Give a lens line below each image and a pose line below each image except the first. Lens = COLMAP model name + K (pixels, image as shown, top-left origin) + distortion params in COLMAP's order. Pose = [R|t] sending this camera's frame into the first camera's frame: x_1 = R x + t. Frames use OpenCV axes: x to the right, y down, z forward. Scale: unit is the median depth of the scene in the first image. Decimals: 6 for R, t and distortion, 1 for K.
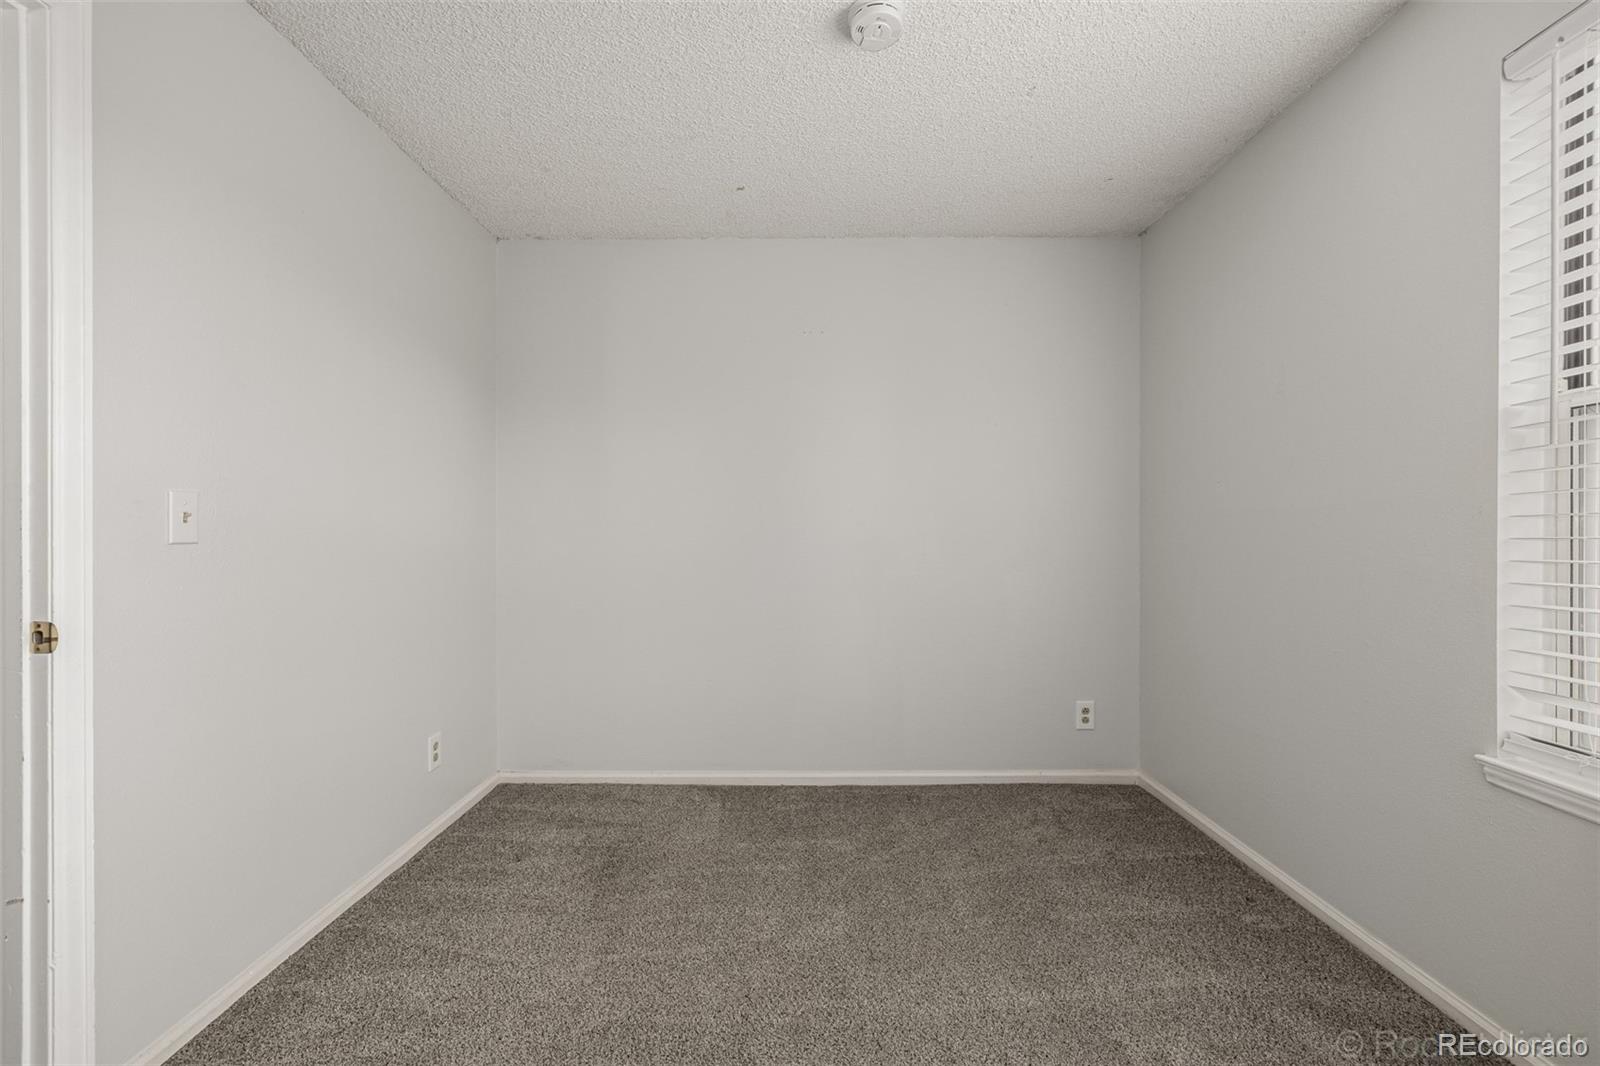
lens RADIAL K [[680.6, 0, 800.0], [0, 680.6, 533.0], [0, 0, 1]] dist [0.001196, 0.000134]
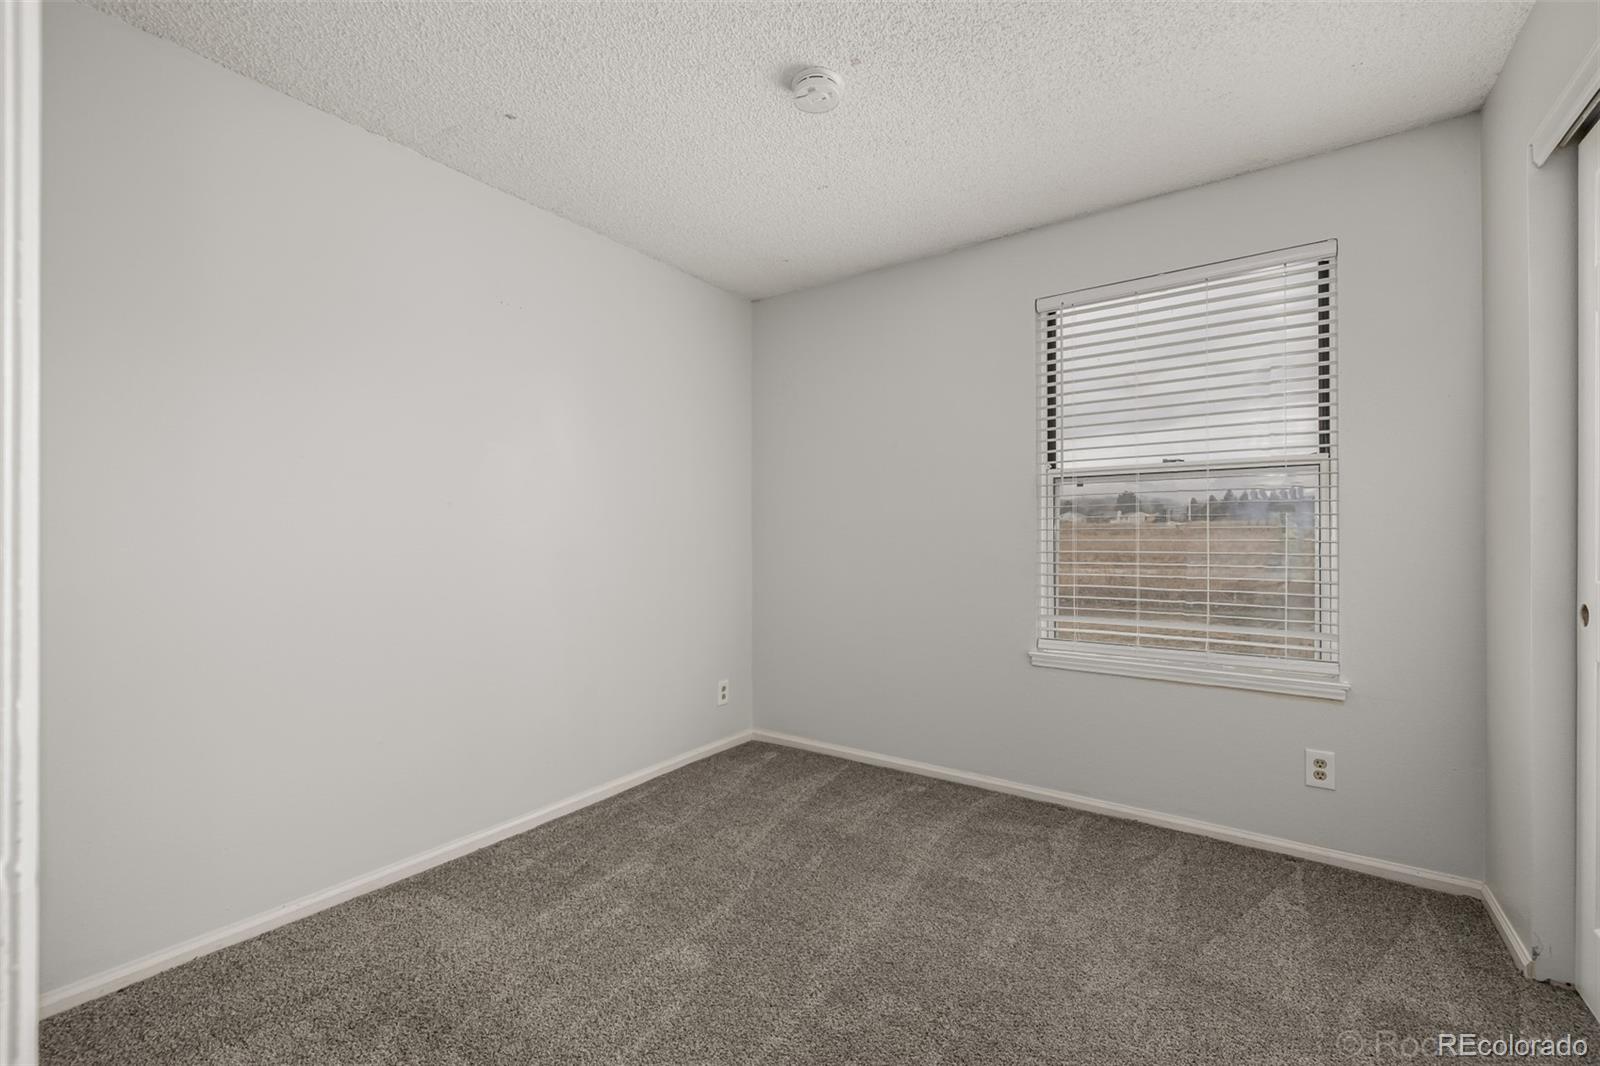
lens RADIAL K [[680.6, 0, 800.0], [0, 680.6, 533.0], [0, 0, 1]] dist [0.001196, 0.000134]
pose [[0.554908, 0.007139, 0.831881, -0.505557], [-0.000463, 0.999966, -0.008272, 0.000064], [-0.831911, 0.004205, 0.554893, 0.235433]]
